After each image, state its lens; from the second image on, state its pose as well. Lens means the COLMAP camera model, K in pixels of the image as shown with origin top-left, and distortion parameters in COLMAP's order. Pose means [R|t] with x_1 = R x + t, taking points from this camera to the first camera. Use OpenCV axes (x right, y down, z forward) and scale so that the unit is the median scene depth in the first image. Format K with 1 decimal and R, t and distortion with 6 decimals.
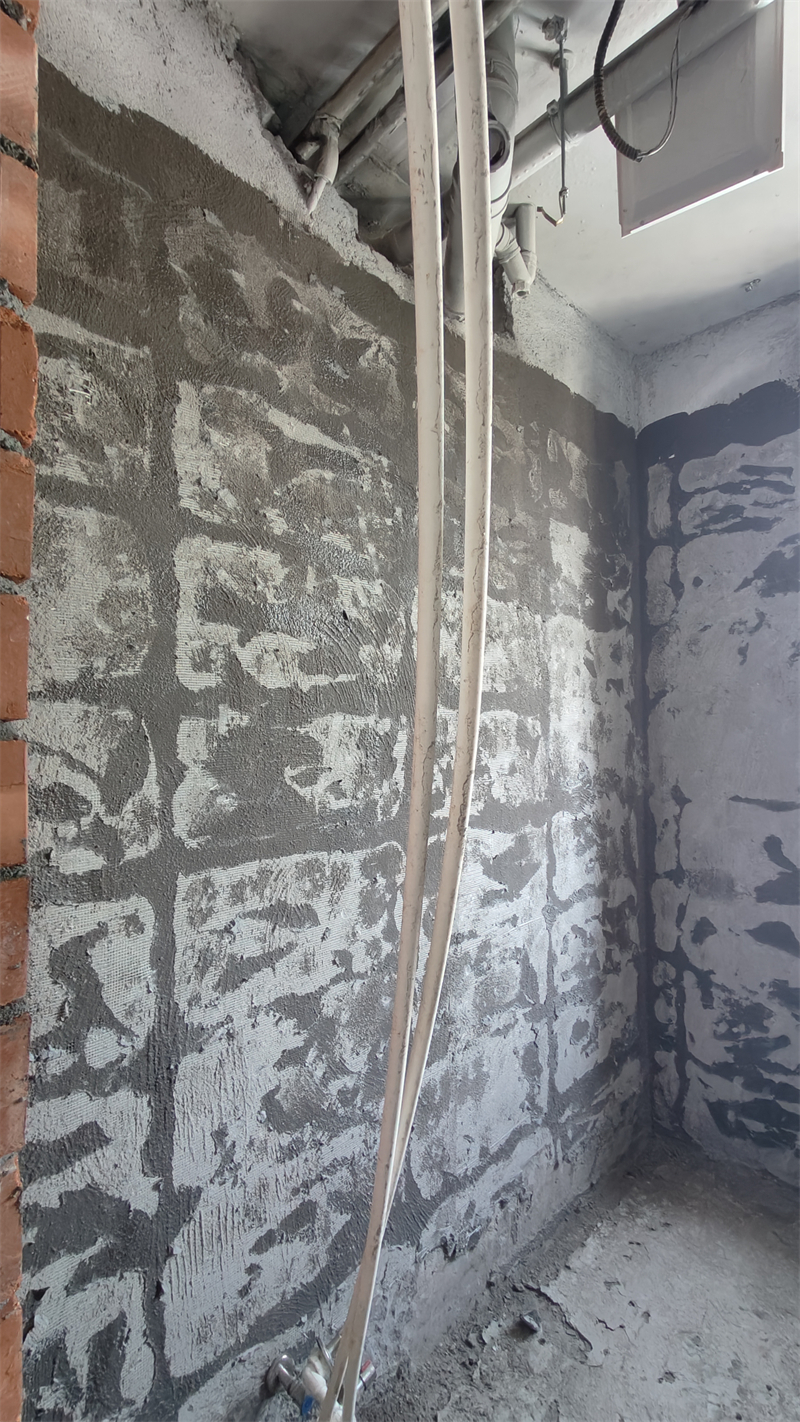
lens RADIAL K [[649.8, 0, 402.7], [0, 649.8, 707.2], [0, 0, 1]] dist [-0.001890, 0.000283]
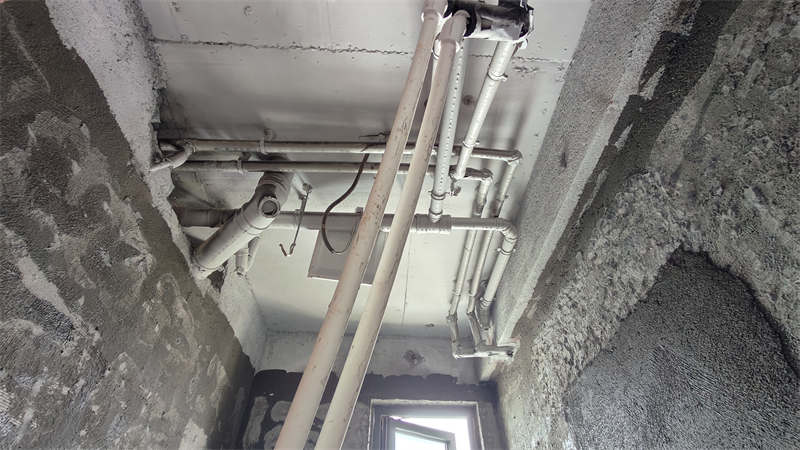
lens RADIAL K [[365.6, 0, 397.5], [0, 365.6, 218.7], [0, 0, 1]] dist [-0.001890, 0.000283]
pose [[0.678329, 0.543058, 0.494933, -0.107321], [-0.031531, 0.694493, -0.718808, -0.073484], [-0.734082, 0.471982, 0.488218, 0.190255]]
